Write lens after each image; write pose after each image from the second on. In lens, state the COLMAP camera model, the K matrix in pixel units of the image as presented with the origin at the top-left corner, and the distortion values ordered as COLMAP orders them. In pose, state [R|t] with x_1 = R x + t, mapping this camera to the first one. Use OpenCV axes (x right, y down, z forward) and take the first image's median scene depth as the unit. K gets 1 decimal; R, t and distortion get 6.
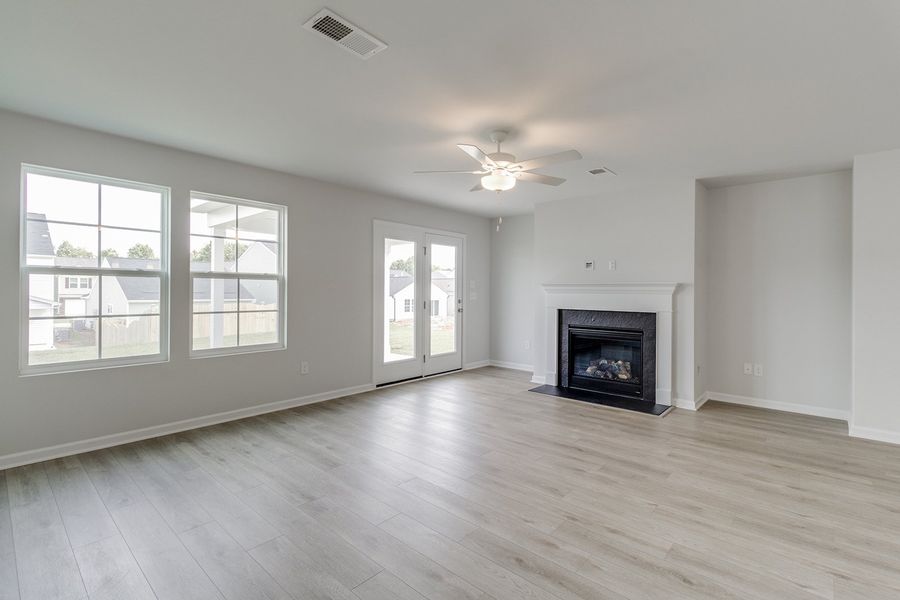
lens RADIAL K [[415.1, 0, 451.4], [0, 415.1, 294.5], [0, 0, 1]] dist [0.000285, -0.000583]
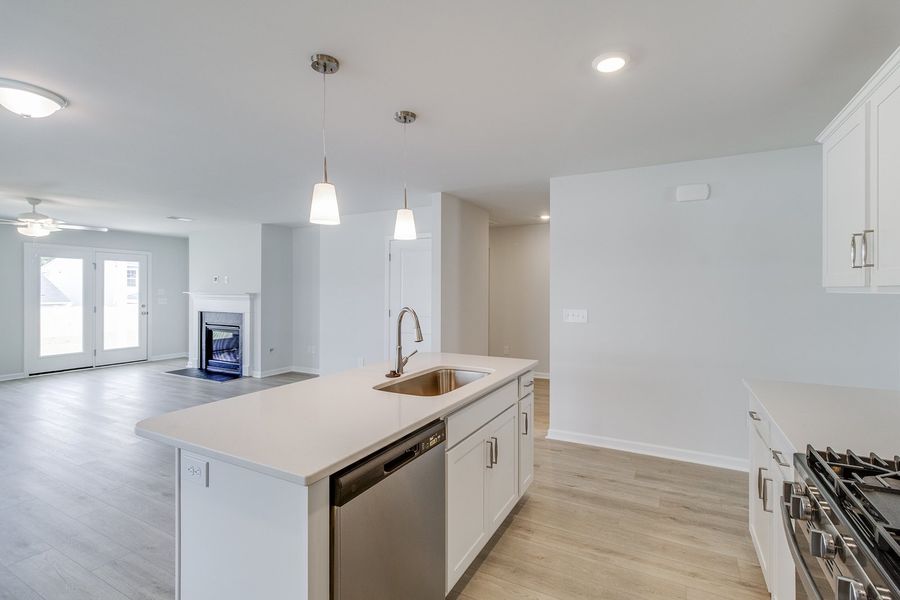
lens RADIAL K [[415.0, 0, 452.7], [0, 415.0, 297.3], [0, 0, 1]] dist [0.002172, 0.000459]
pose [[0.970306, -0.007537, 0.241764, 0.720454], [0.005528, 0.999944, 0.008986, -0.017660], [-0.241818, -0.007382, 0.970294, -0.504662]]
